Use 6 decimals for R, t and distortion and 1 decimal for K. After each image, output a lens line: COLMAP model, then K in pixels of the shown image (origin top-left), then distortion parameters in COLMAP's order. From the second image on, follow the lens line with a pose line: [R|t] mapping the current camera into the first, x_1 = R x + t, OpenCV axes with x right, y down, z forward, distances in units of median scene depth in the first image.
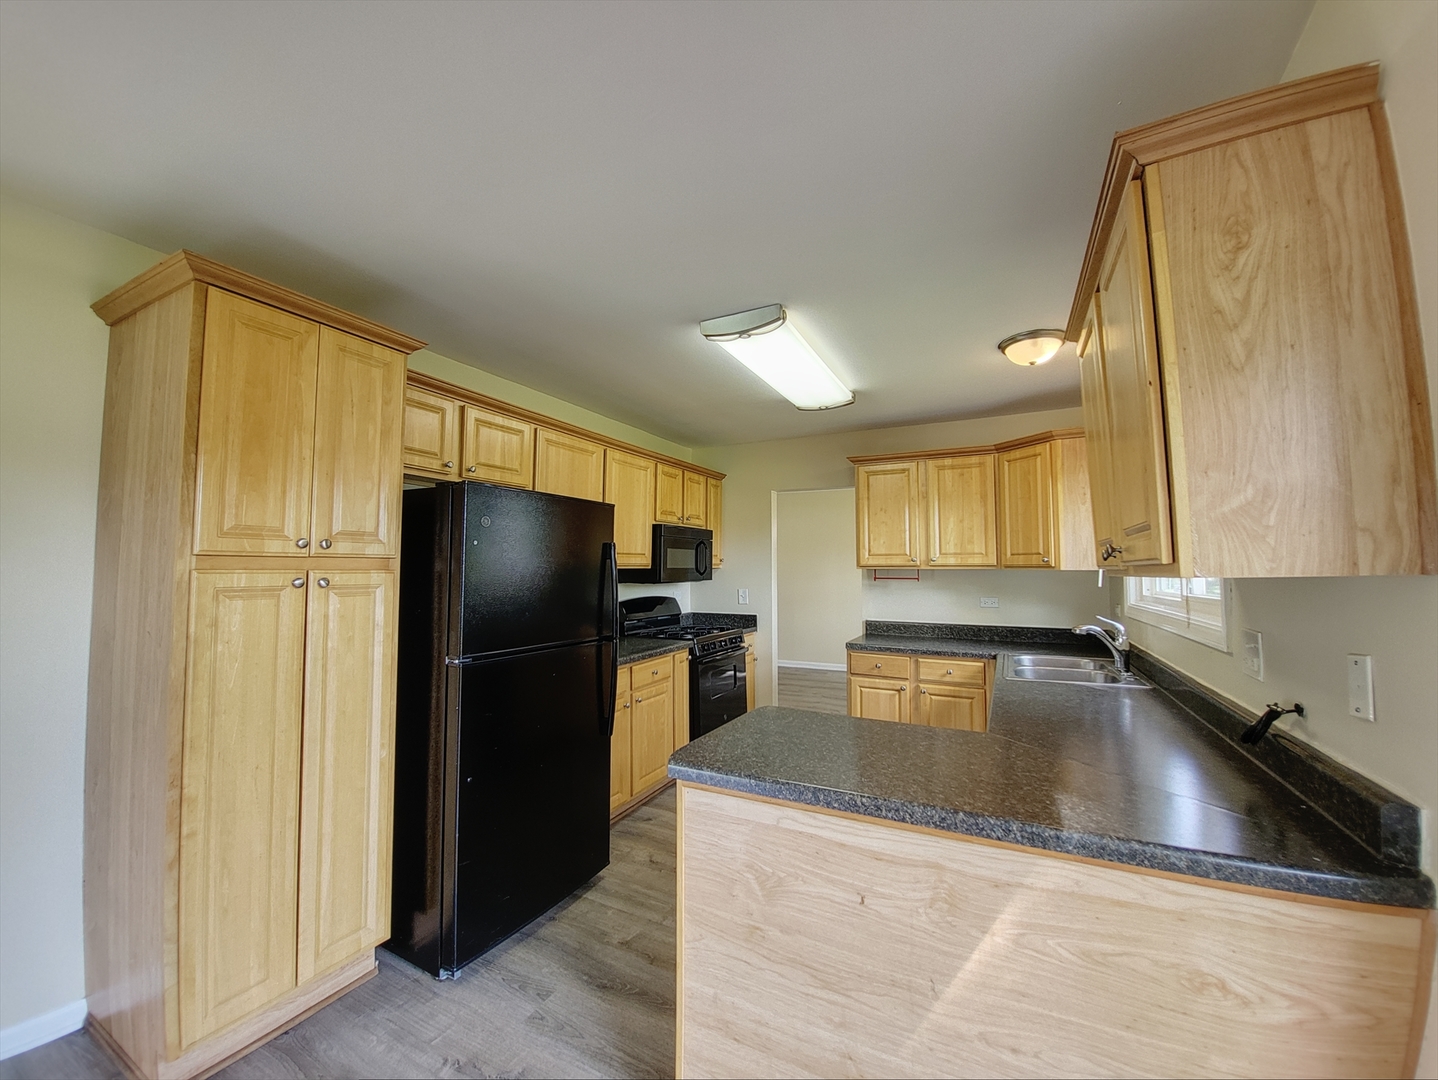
lens RADIAL K [[563.5, 0, 707.9], [0, 563.5, 541.7], [0, 0, 1]] dist [0.000112, -0.010516]
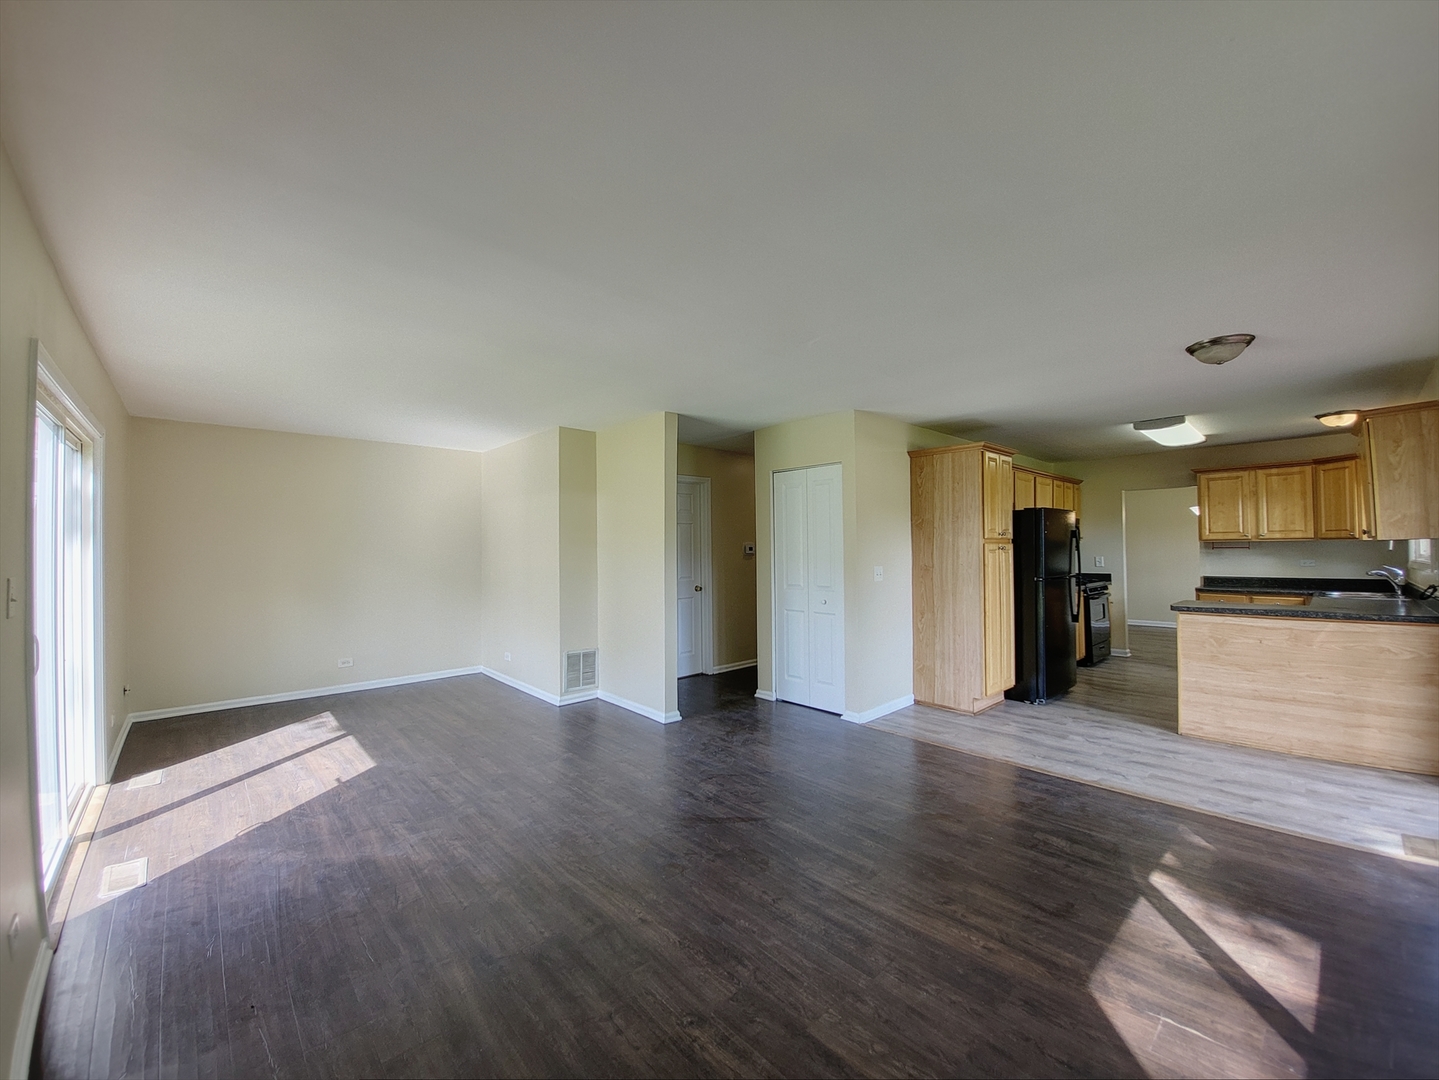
lens RADIAL K [[563.9, 0, 708.4], [0, 563.9, 541.7], [0, 0, 1]] dist [0.000112, -0.010516]
pose [[0.937139, -0.015819, -0.348598, -0.513433], [0.027904, 0.999170, 0.029674, -0.039414], [0.347839, -0.037536, 0.936803, -1.007200]]
